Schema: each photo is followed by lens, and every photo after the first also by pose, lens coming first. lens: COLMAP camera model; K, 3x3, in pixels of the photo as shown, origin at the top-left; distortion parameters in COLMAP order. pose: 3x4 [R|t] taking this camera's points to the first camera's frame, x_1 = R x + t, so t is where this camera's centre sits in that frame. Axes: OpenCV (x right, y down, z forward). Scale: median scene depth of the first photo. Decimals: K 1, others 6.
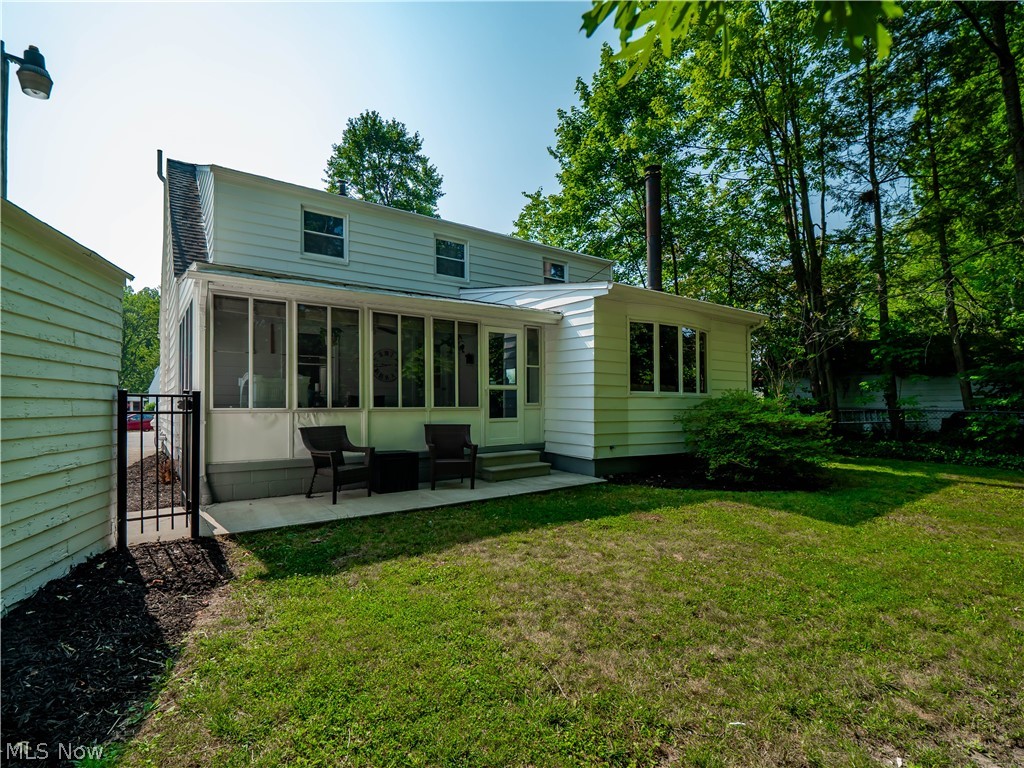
lens RADIAL K [[503.4, 0, 512.0], [0, 503.4, 384.0], [0, 0, 1]] dist [0.001106, -0.000447]
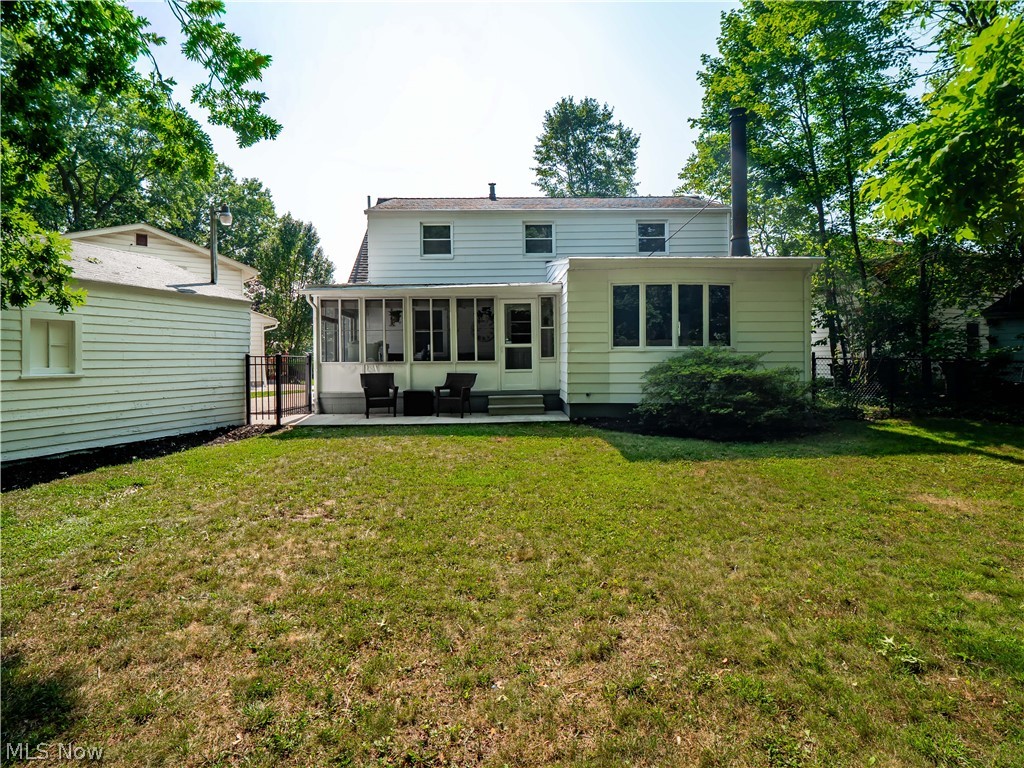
lens RADIAL K [[514.8, 0, 515.6], [0, 514.8, 358.0], [0, 0, 1]] dist [0.000232, -0.000391]
pose [[0.817286, -0.006436, -0.576197, 0.734158], [0.032454, 0.998865, 0.034877, -0.007952], [0.575318, -0.047204, 0.816567, -0.084499]]
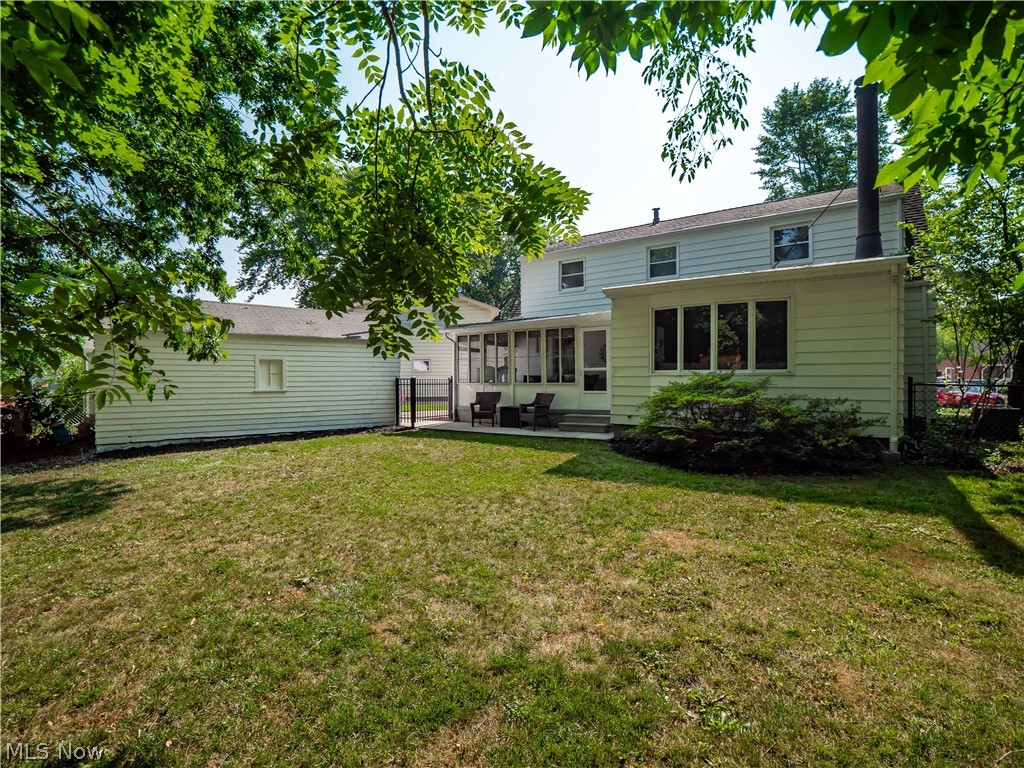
lens RADIAL K [[503.4, 0, 512.0], [0, 503.4, 384.0], [0, 0, 1]] dist [0.001106, -0.000447]
pose [[0.333460, 0.009056, -0.942721, 1.232848], [0.045703, 0.998623, 0.025759, 0.000597], [0.941656, -0.051675, 0.332587, 0.304387]]
